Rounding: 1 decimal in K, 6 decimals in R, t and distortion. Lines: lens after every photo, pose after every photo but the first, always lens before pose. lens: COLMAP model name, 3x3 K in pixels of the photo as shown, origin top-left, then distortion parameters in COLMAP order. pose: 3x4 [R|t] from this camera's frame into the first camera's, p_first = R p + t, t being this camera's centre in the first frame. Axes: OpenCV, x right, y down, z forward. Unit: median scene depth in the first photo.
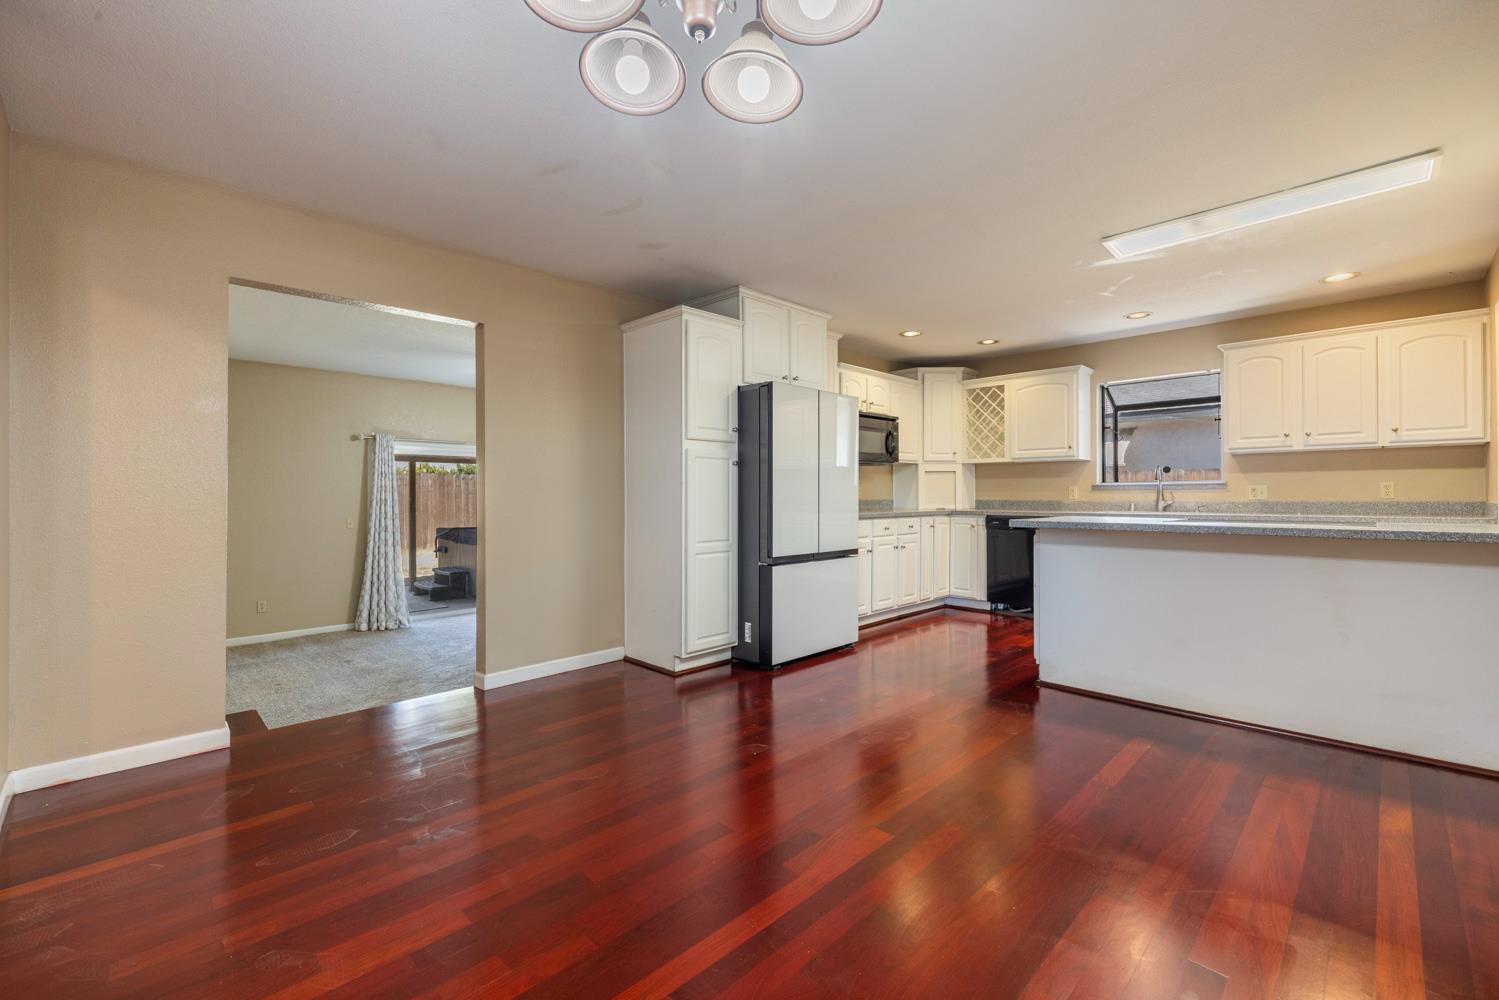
lens RADIAL K [[631.1, 0, 759.0], [0, 631.1, 492.5], [0, 0, 1]] dist [-0.001990, 0.000680]
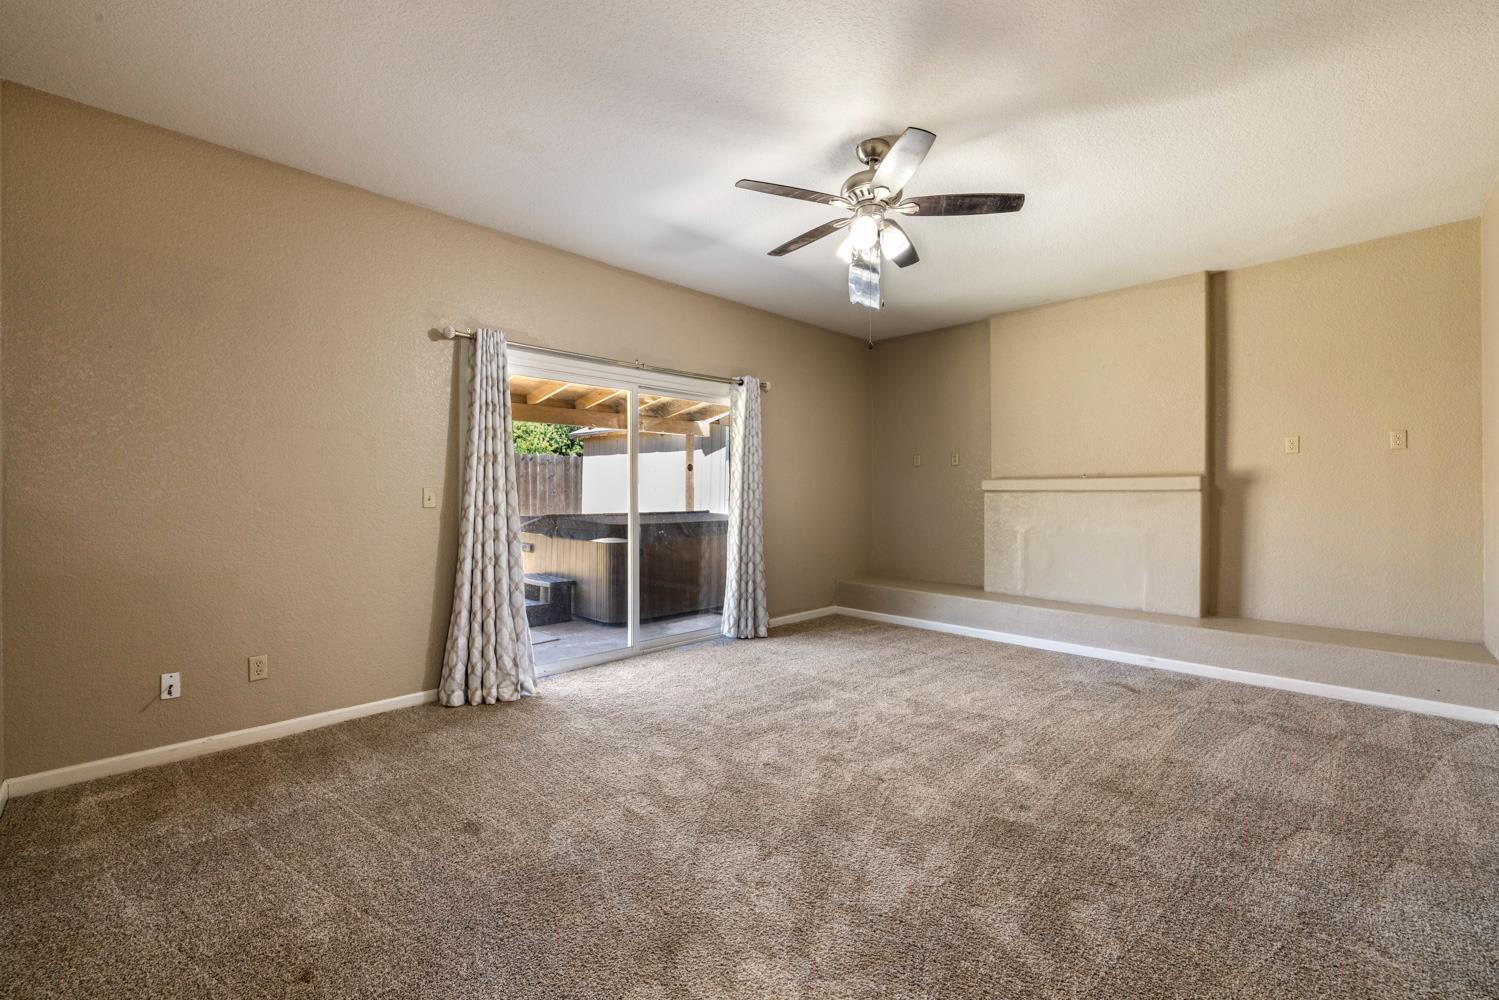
lens RADIAL K [[631.1, 0, 755.0], [0, 631.1, 490.1], [0, 0, 1]] dist [-0.001990, 0.000680]
pose [[0.999957, 0.000917, -0.009245, -0.372982], [-0.000892, 0.999996, 0.002719, 0.040165], [0.009248, -0.002711, 0.999954, 0.479283]]
